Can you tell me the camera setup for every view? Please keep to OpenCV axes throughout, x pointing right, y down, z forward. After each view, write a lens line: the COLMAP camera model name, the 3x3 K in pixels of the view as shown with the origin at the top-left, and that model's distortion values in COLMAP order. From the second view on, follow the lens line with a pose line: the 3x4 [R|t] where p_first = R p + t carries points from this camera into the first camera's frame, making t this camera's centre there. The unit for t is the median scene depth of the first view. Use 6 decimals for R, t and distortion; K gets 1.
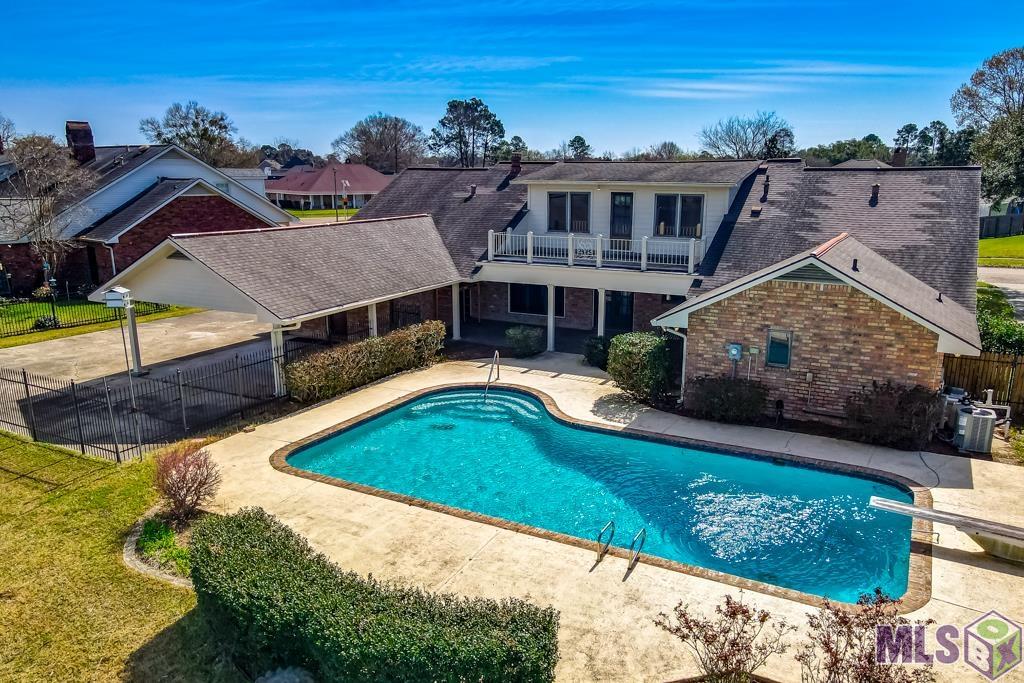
lens RADIAL K [[770.9, 0, 524.5], [0, 770.9, 365.1], [0, 0, 1]] dist [0.001904, 0.029922]
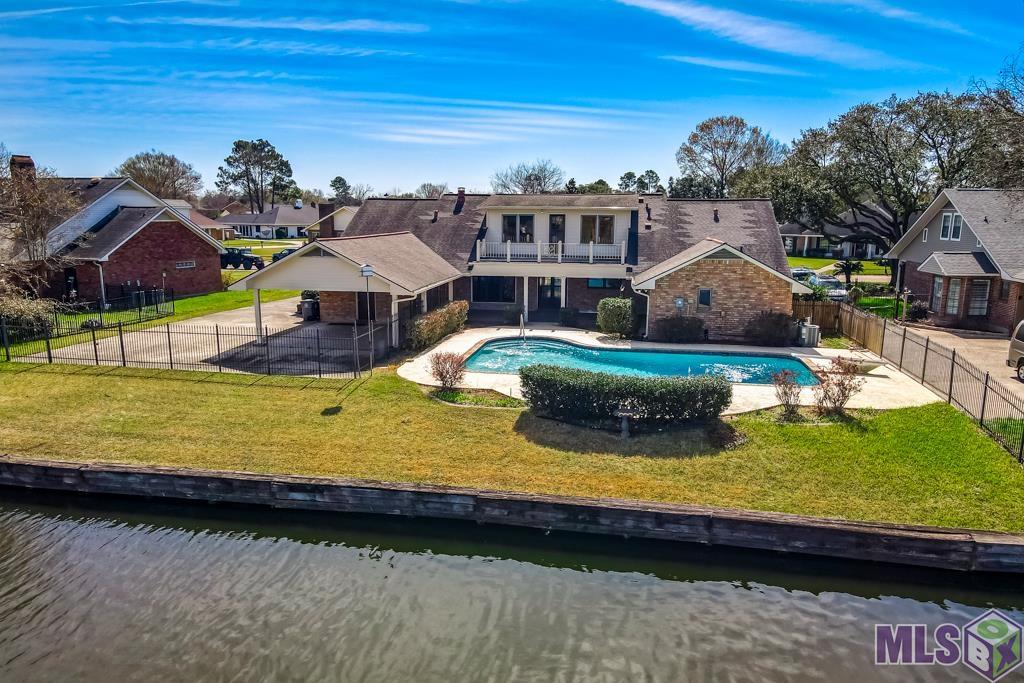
lens RADIAL K [[770.9, 0, 511.7], [0, 770.9, 346.0], [0, 0, 1]] dist [0.001904, 0.029922]
pose [[0.949594, -0.051149, 0.309282, -0.394935], [0.073880, 0.995324, -0.062229, 0.101608], [-0.304652, 0.081942, 0.948932, -0.315525]]
